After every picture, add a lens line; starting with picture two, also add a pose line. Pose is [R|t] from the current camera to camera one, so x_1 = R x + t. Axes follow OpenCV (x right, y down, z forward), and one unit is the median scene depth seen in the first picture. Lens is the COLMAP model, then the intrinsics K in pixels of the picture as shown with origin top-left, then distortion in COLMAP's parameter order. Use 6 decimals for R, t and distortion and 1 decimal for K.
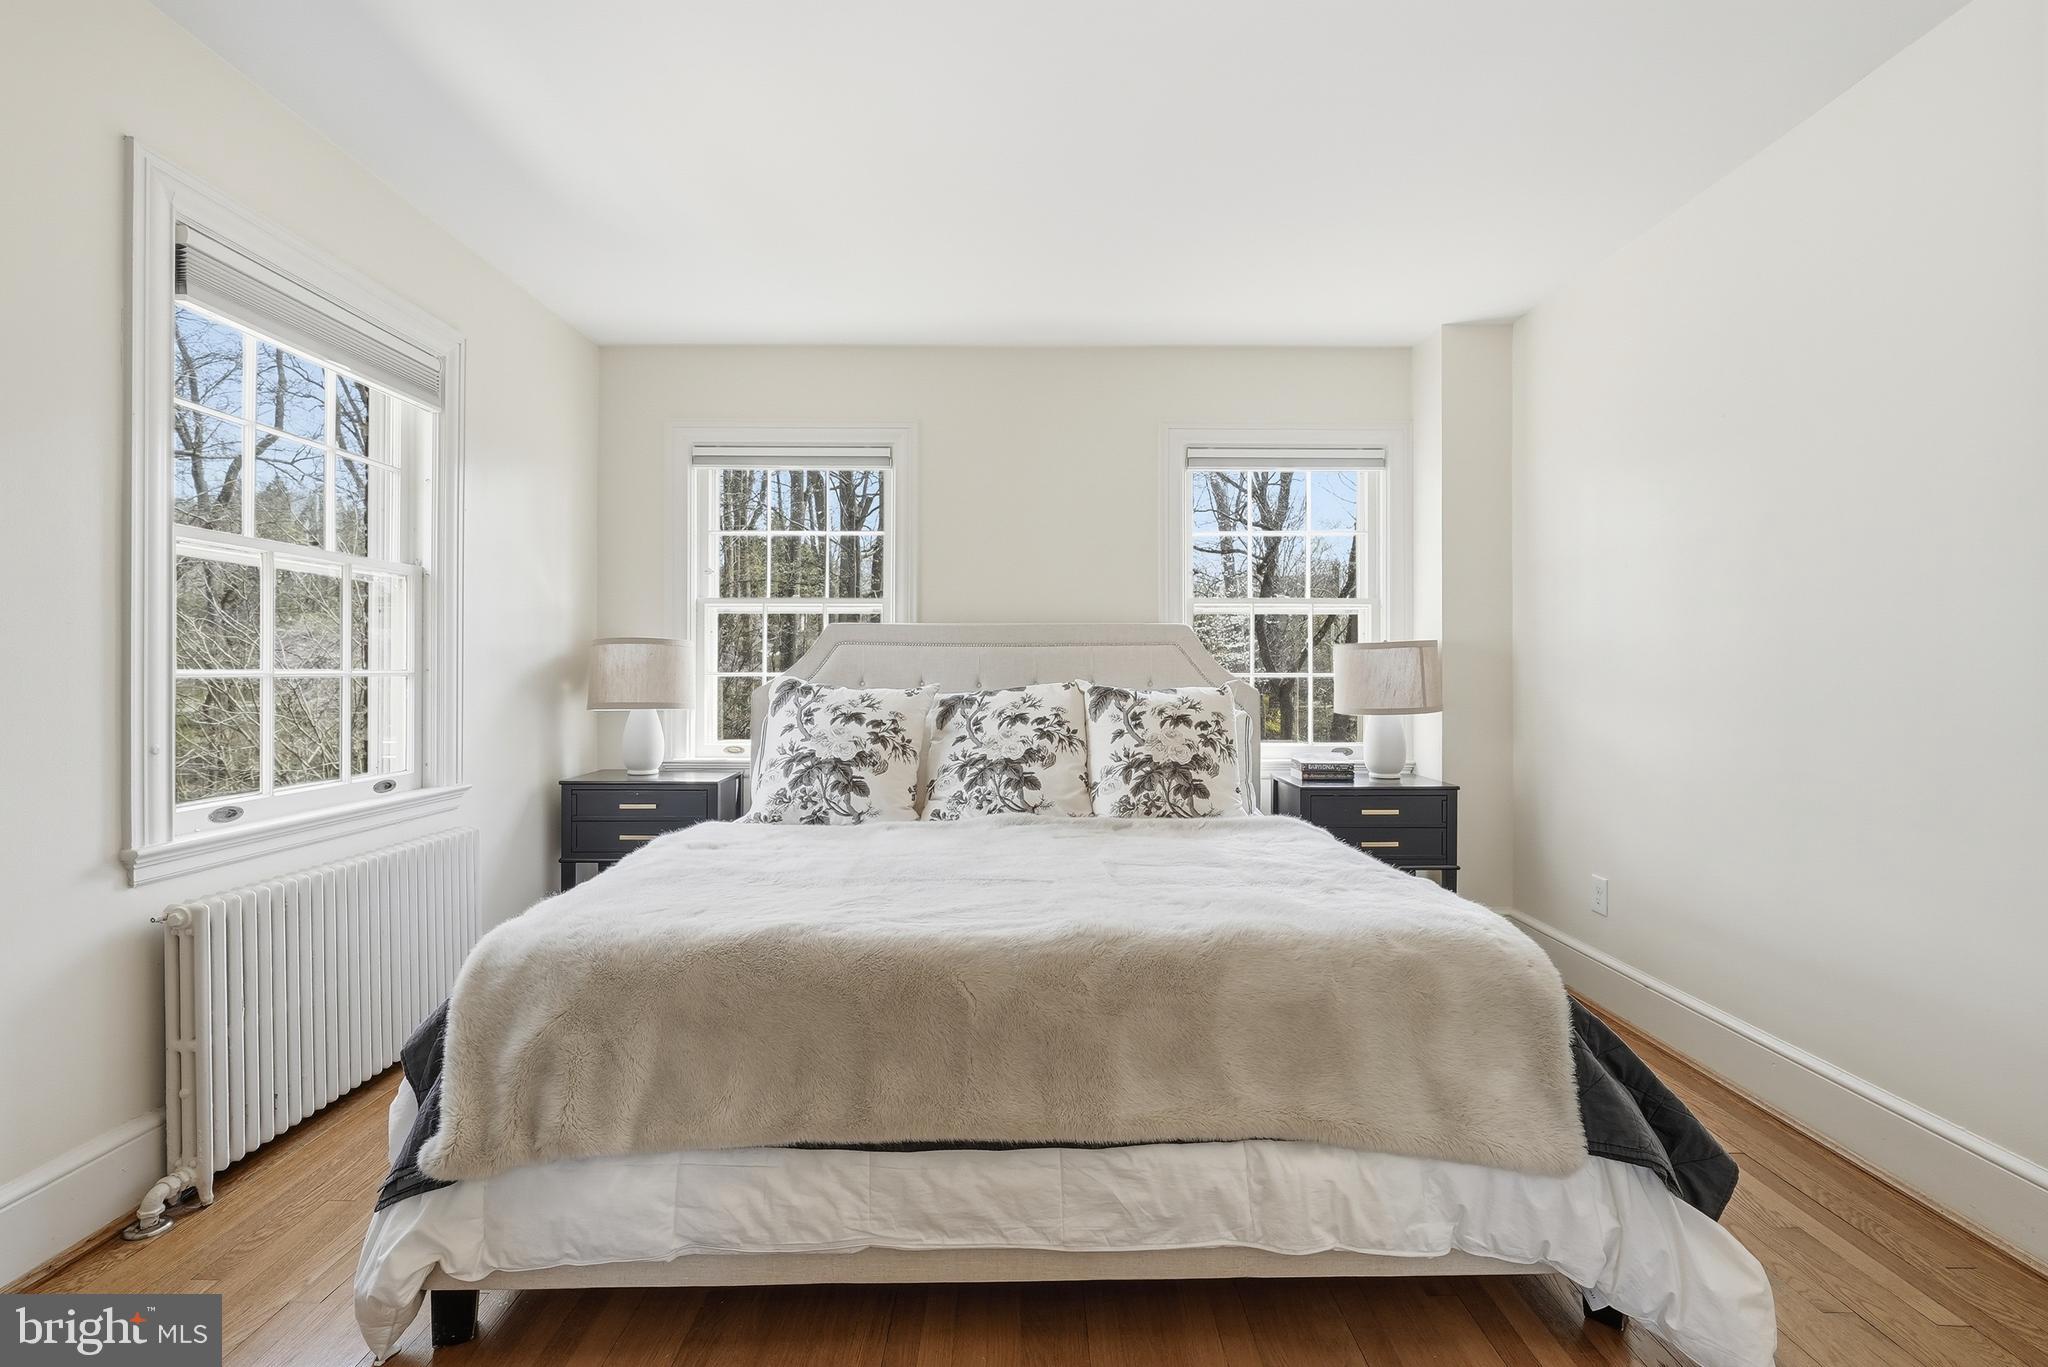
lens RADIAL K [[799.5, 0, 1024.3], [0, 799.5, 678.1], [0, 0, 1]] dist [-0.009880, 0.000336]
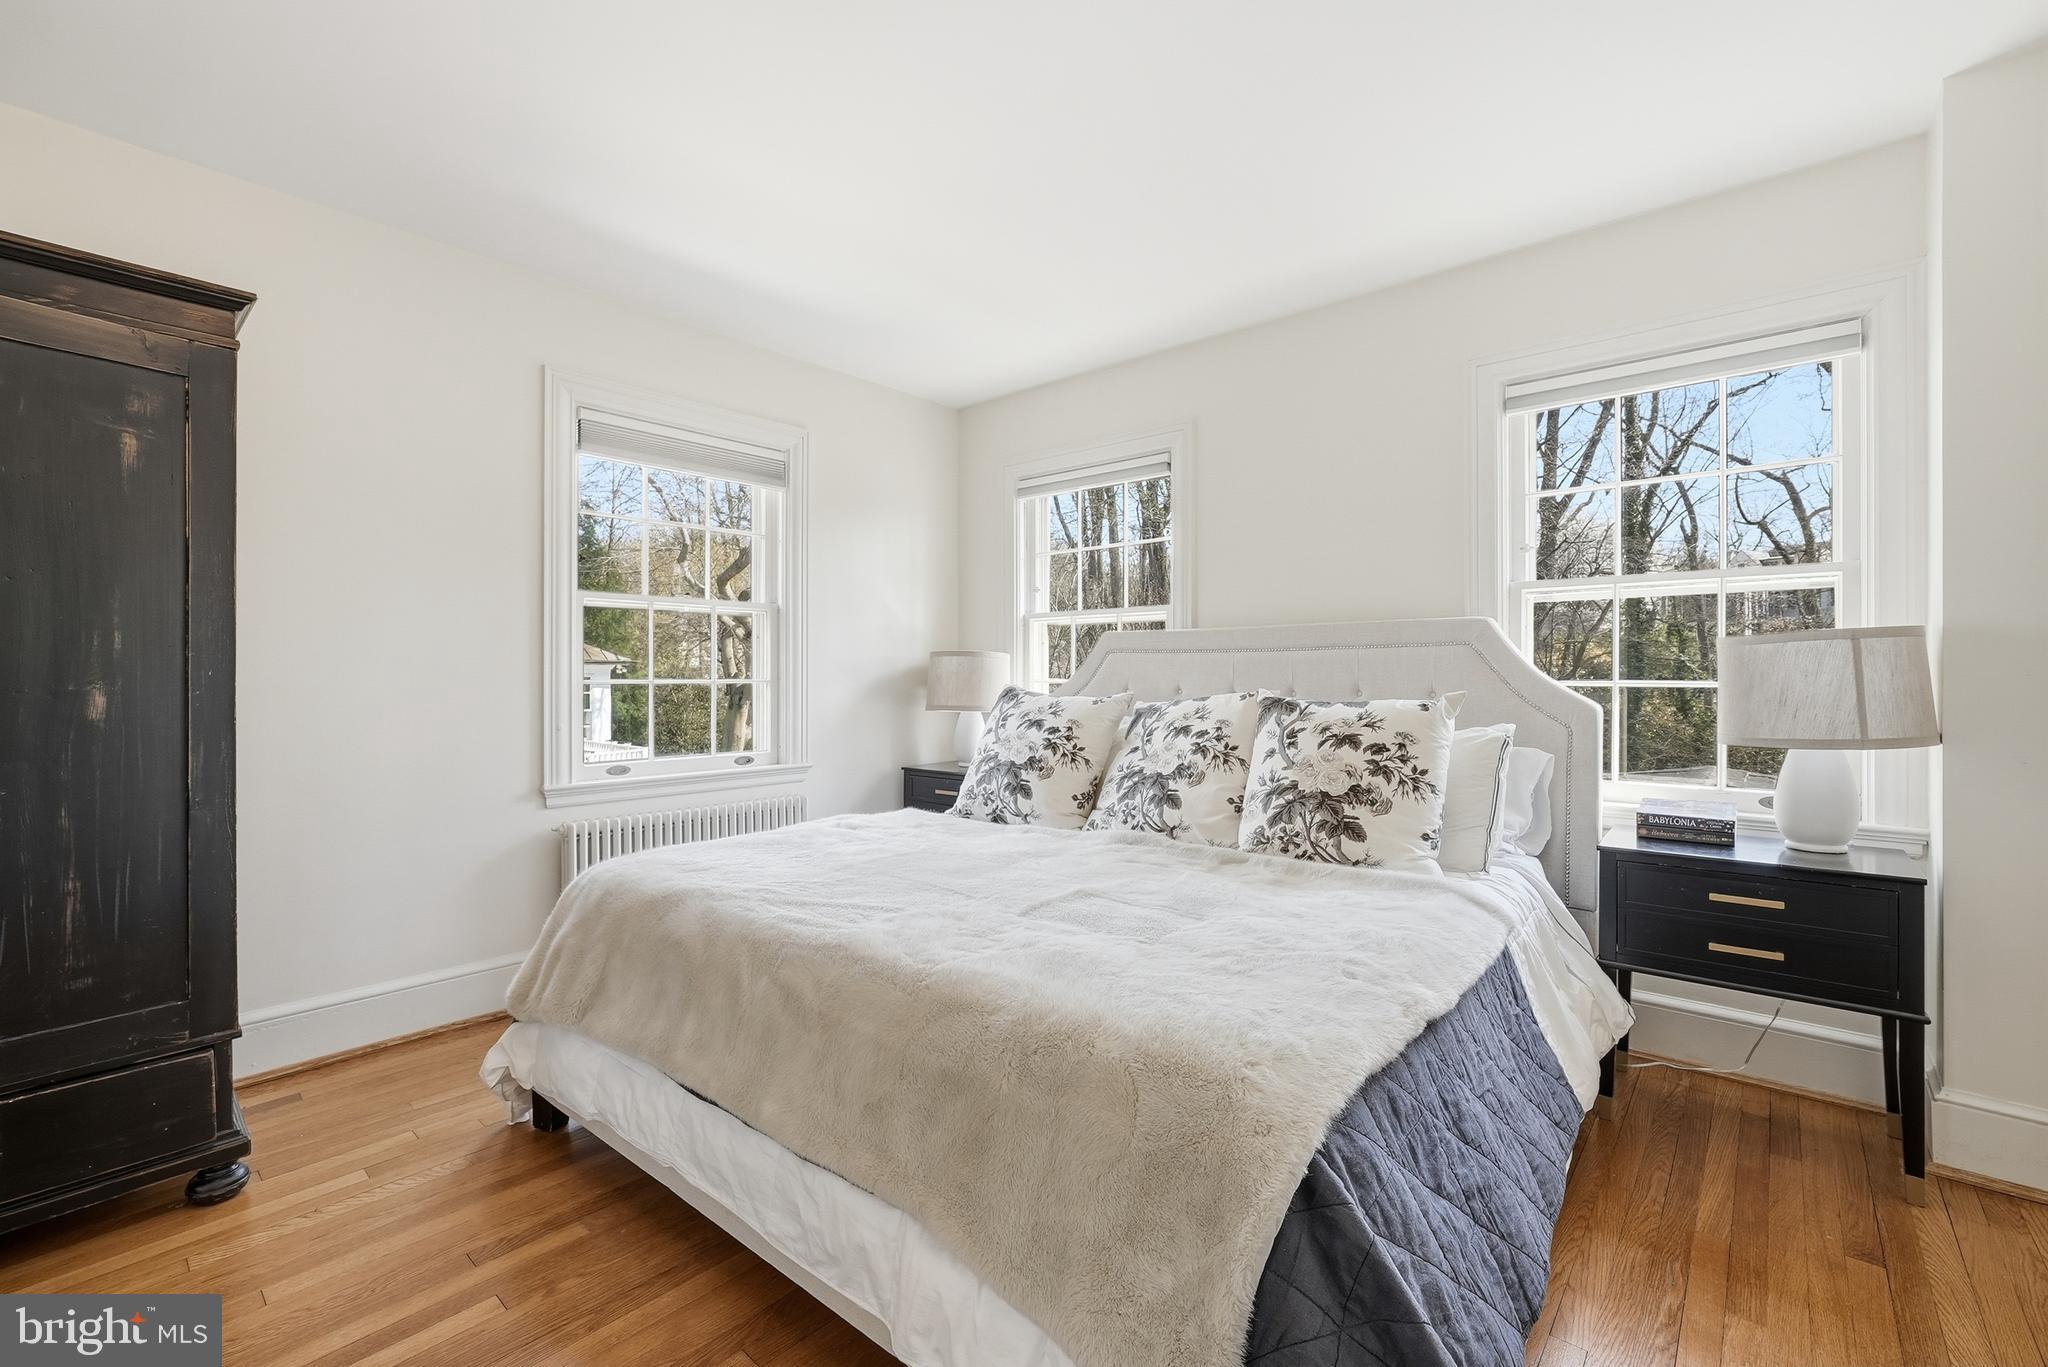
lens RADIAL K [[799.5, 0, 1024.3], [0, 799.5, 678.1], [0, 0, 1]] dist [-0.009880, 0.000336]
pose [[0.786989, -0.001456, -0.616965, 0.429264], [-0.002686, 0.999980, -0.005785, -0.004614], [0.616961, 0.006210, 0.786969, 0.166060]]
